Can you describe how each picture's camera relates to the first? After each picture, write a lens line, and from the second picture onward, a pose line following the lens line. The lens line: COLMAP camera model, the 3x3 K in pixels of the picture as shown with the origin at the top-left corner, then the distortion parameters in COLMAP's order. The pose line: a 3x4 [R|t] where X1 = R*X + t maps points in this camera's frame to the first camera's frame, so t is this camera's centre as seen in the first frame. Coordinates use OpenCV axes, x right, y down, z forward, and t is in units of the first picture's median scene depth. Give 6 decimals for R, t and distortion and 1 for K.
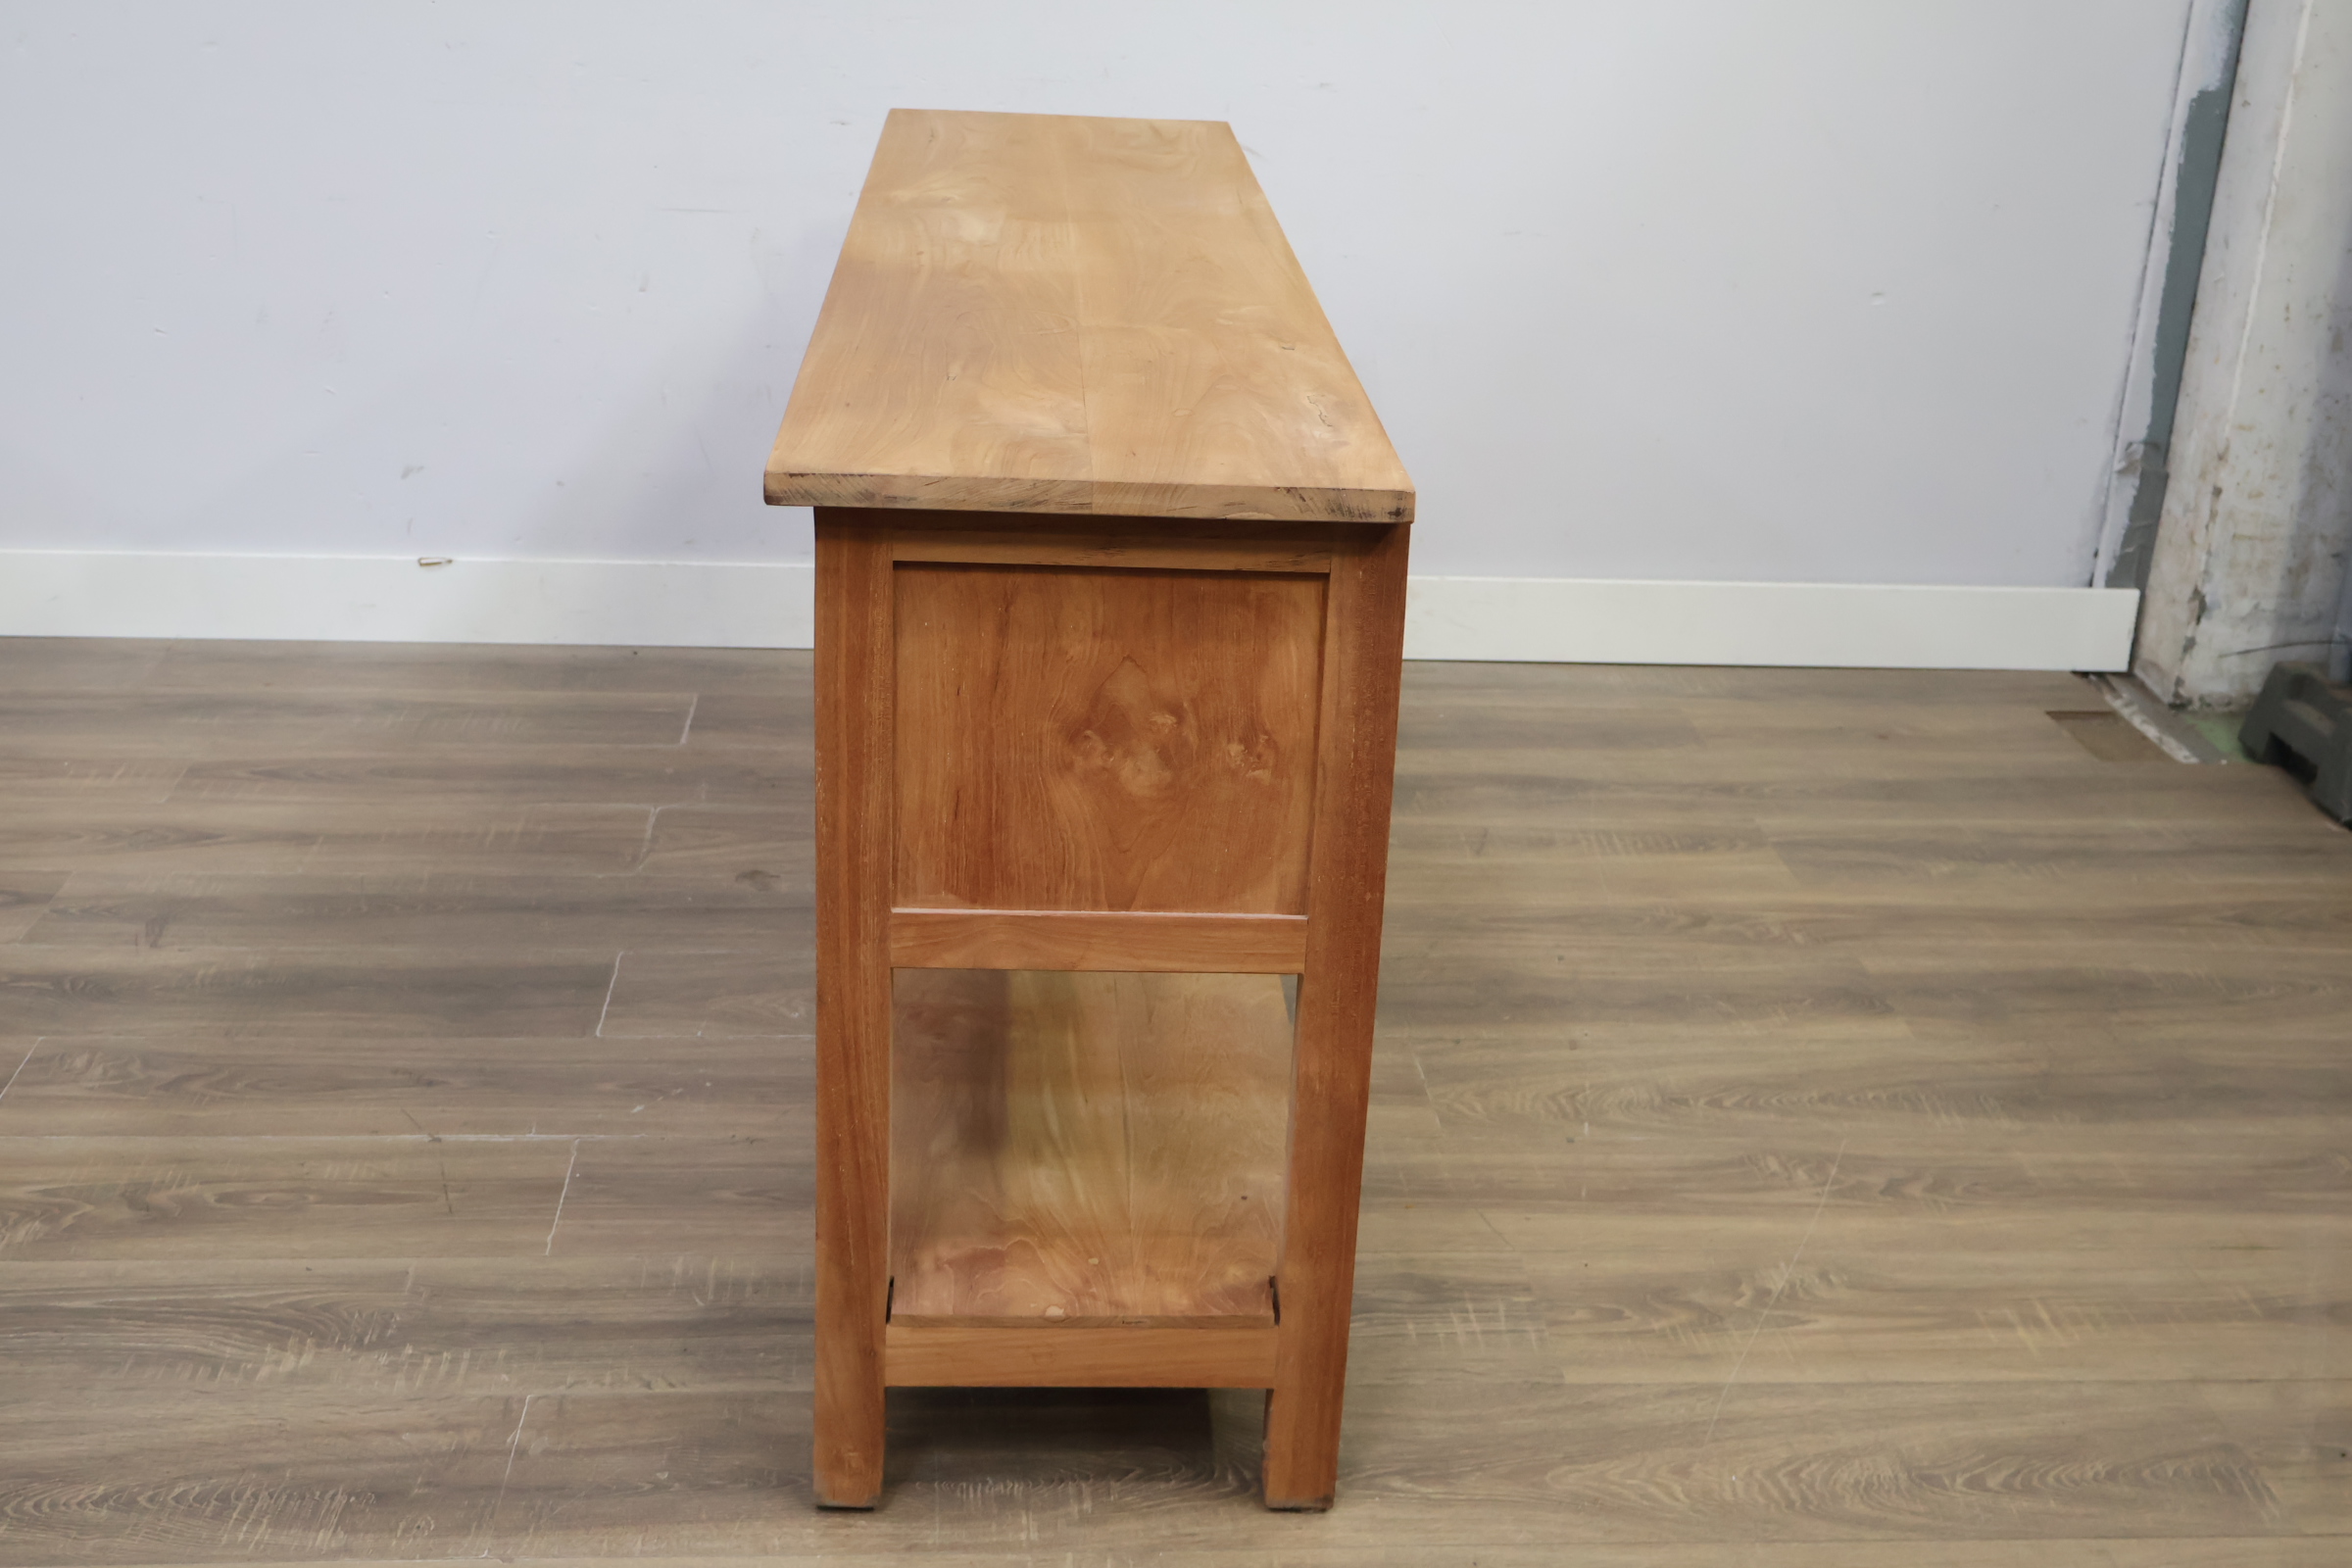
lens RADIAL K [[2717.0, 0, 1163.8], [0, 2717.0, 782.3], [0, 0, 1]] dist [0.007238, -0.000253]
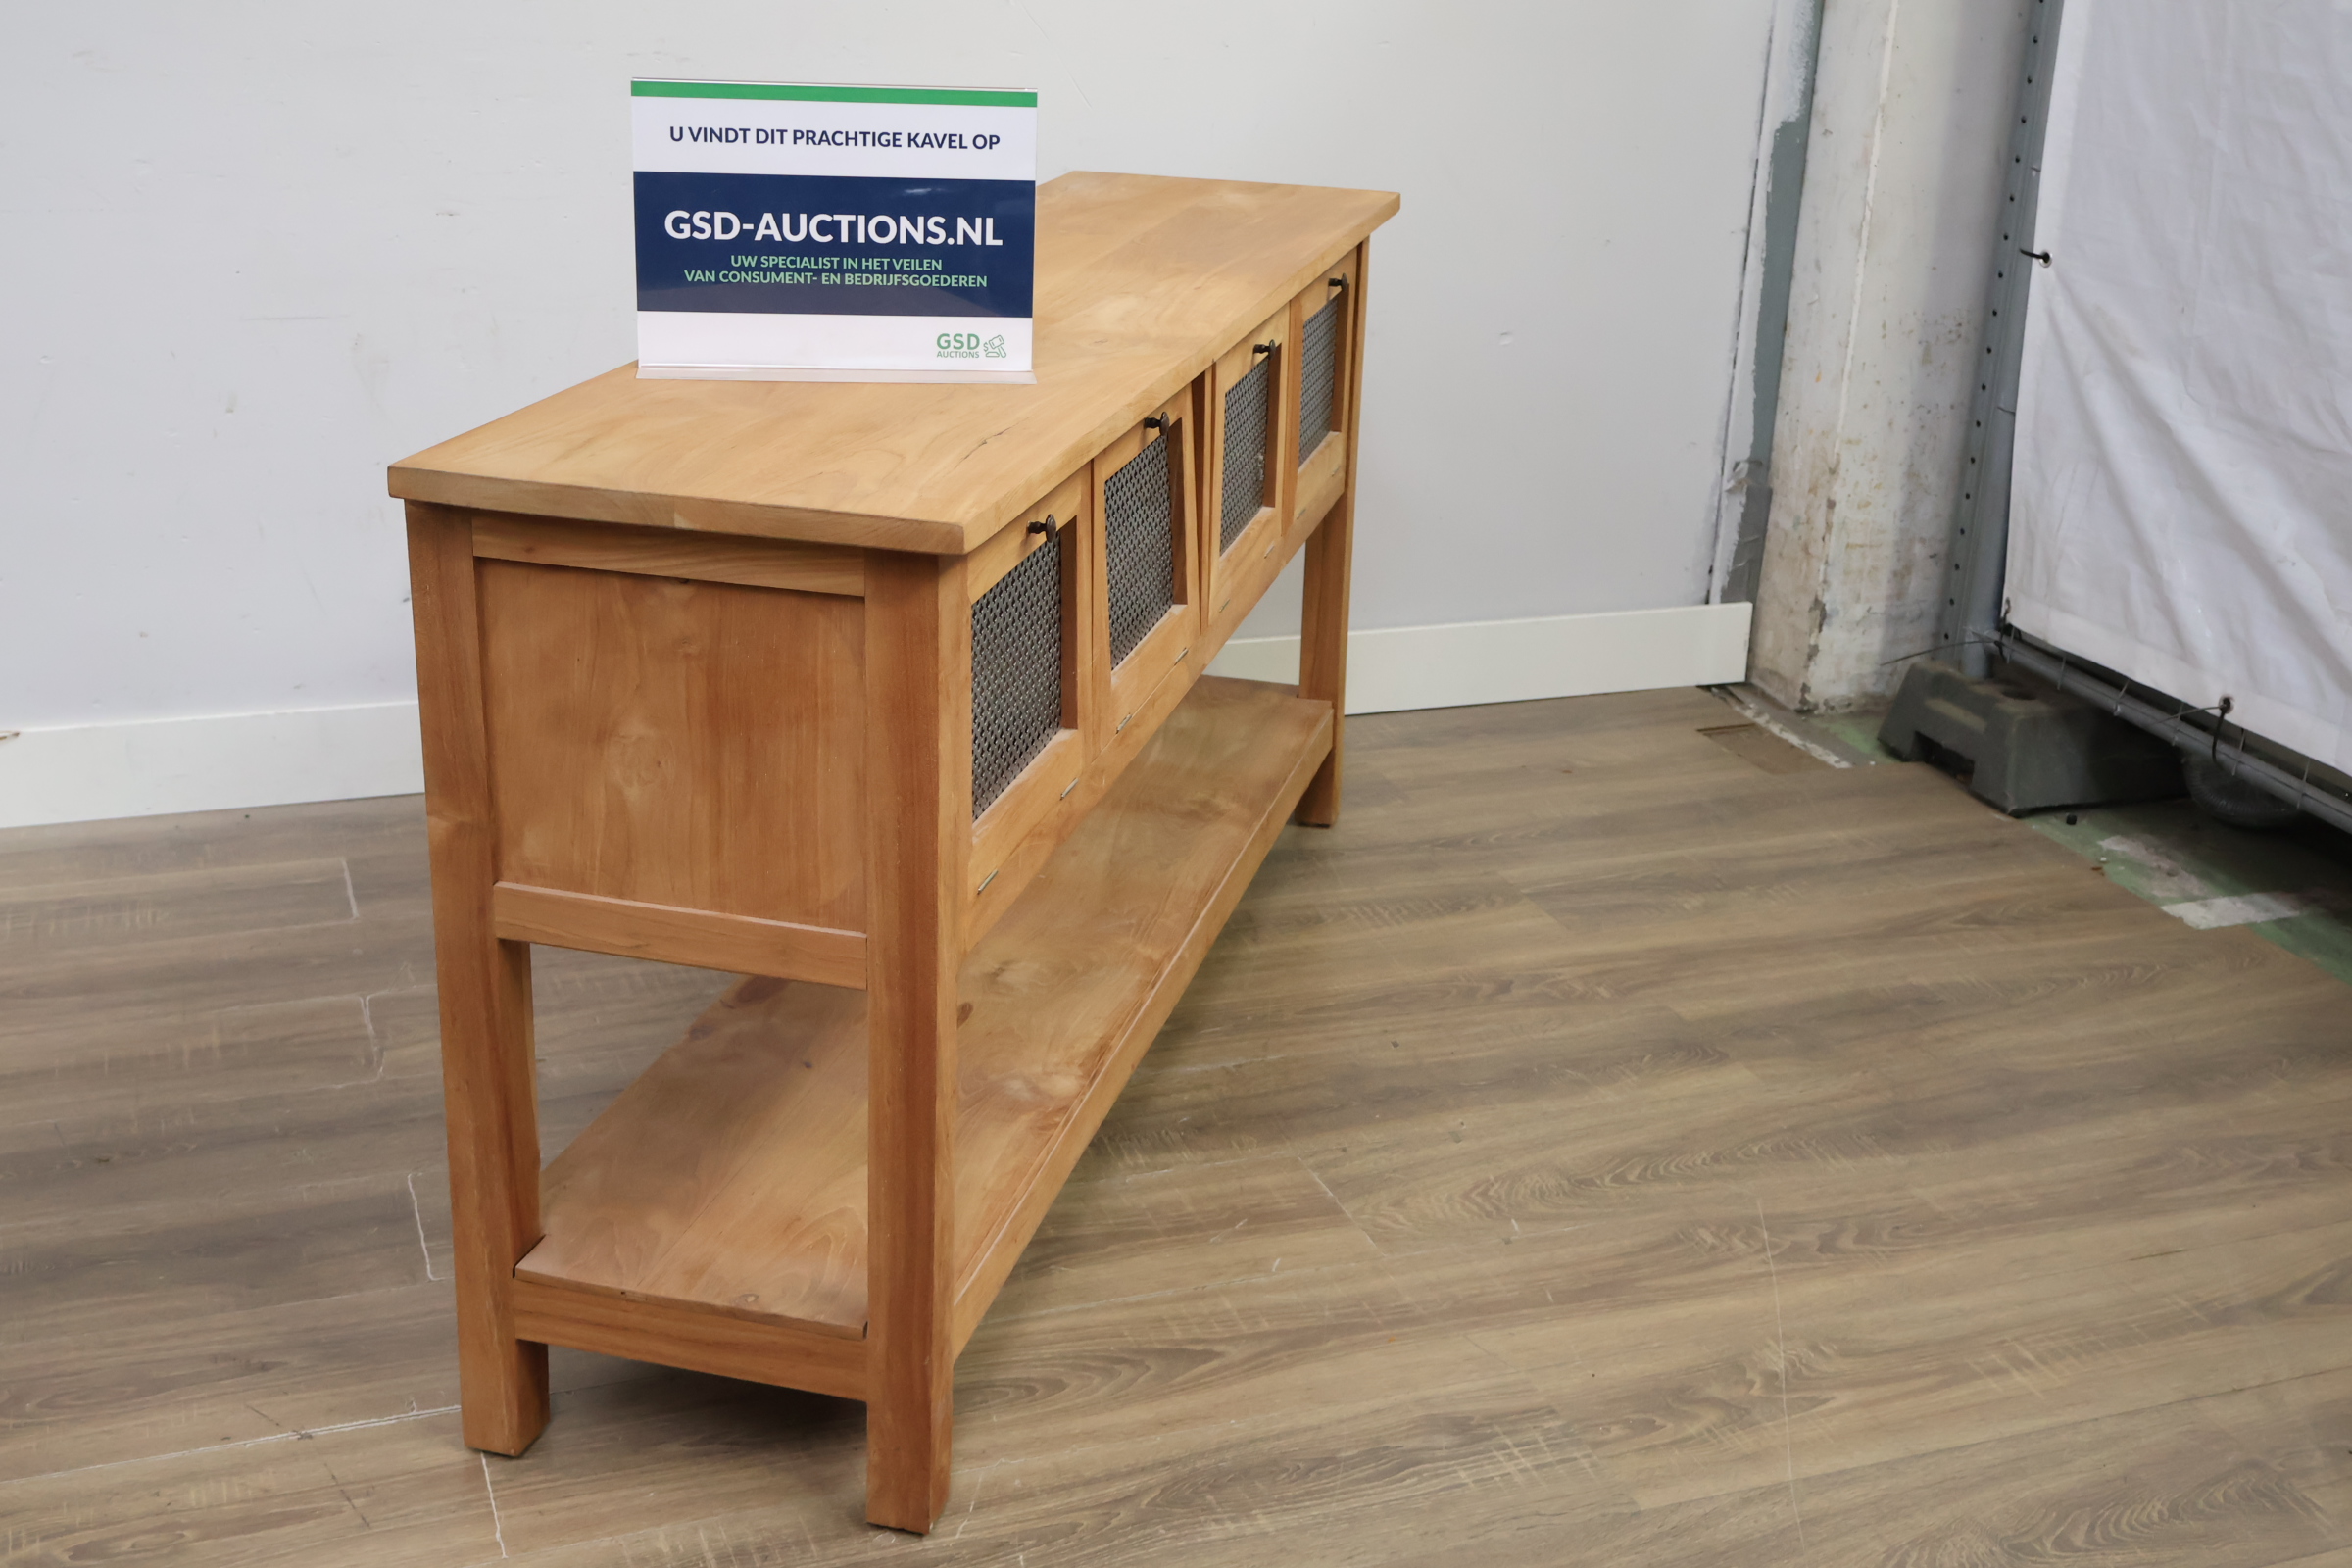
lens RADIAL K [[2717.0, 0, 1163.8], [0, 2717.0, 782.3], [0, 0, 1]] dist [0.007238, -0.000253]
pose [[0.959858, -0.101194, 0.261596, -0.187645], [0.102943, 0.994662, 0.007047, -0.046157], [-0.260913, 0.020165, 0.965152, 0.085935]]
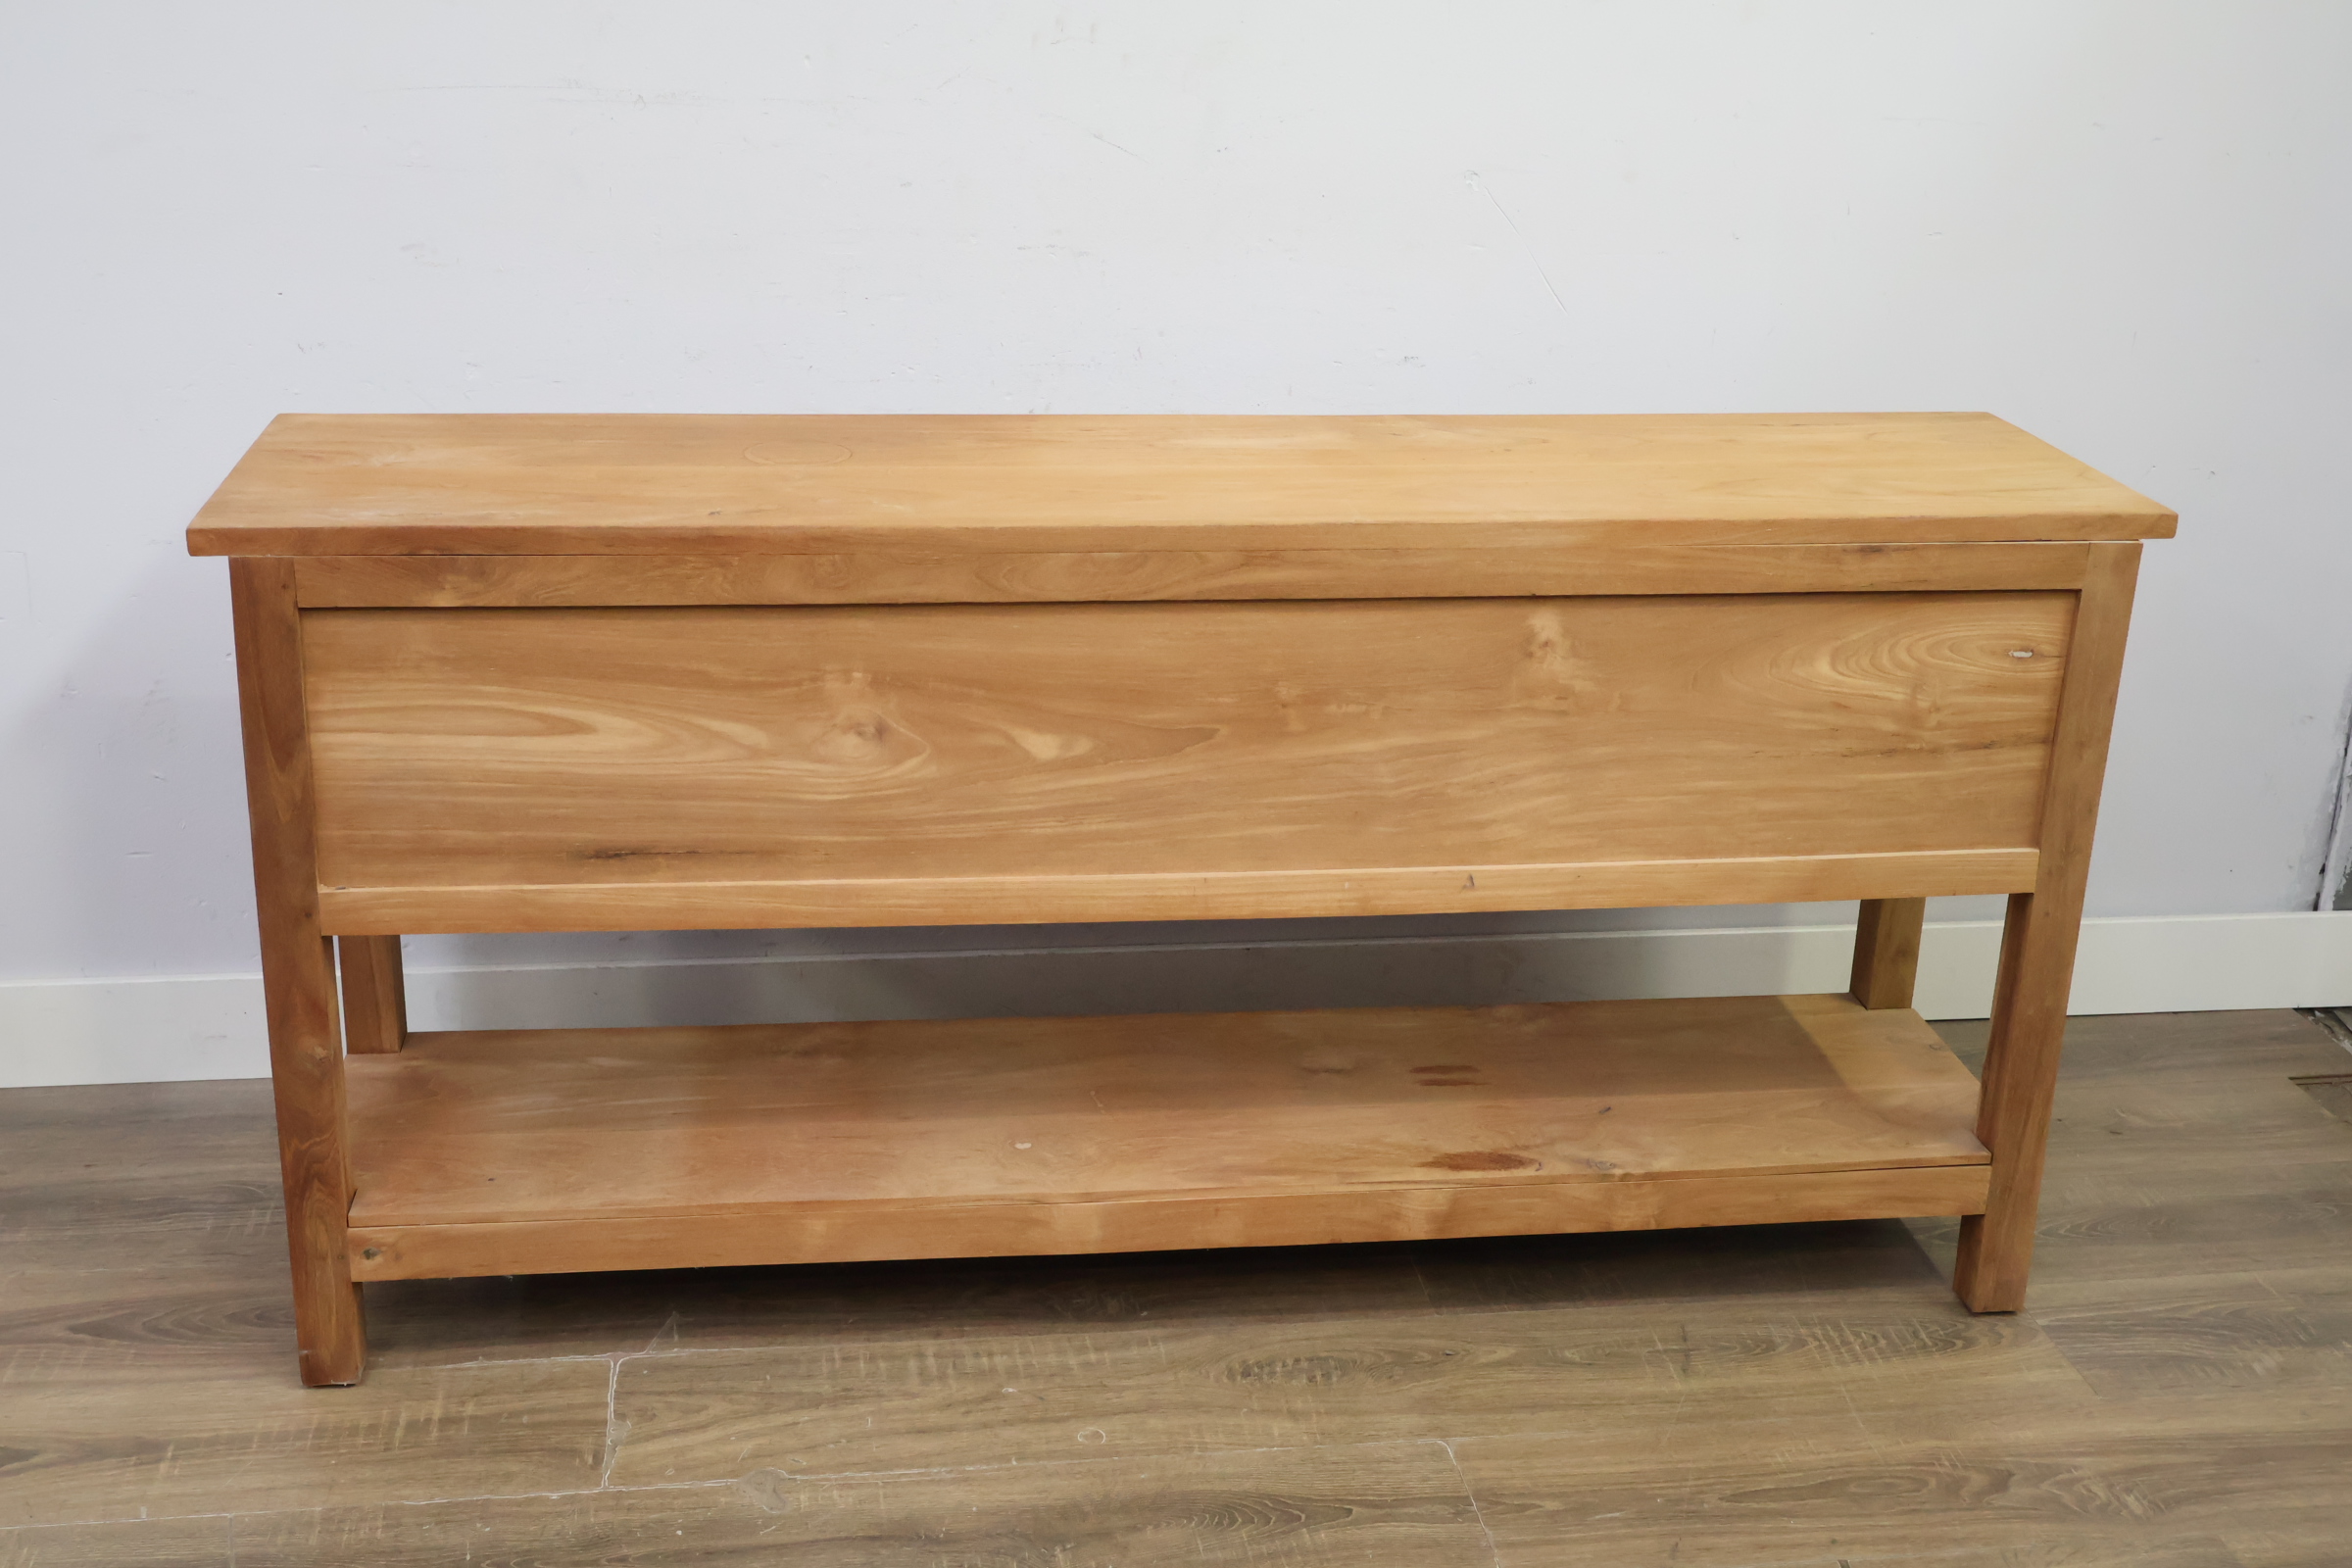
lens RADIAL K [[2709.1, 0, 1157.2], [0, 2709.1, 793.1], [0, 0, 1]] dist [0.023825, -0.055172]
pose [[0.997613, -0.037295, 0.058113, -0.085475], [0.037994, 0.999218, -0.010977, -0.157423], [-0.057658, 0.013158, 0.998250, 0.265920]]
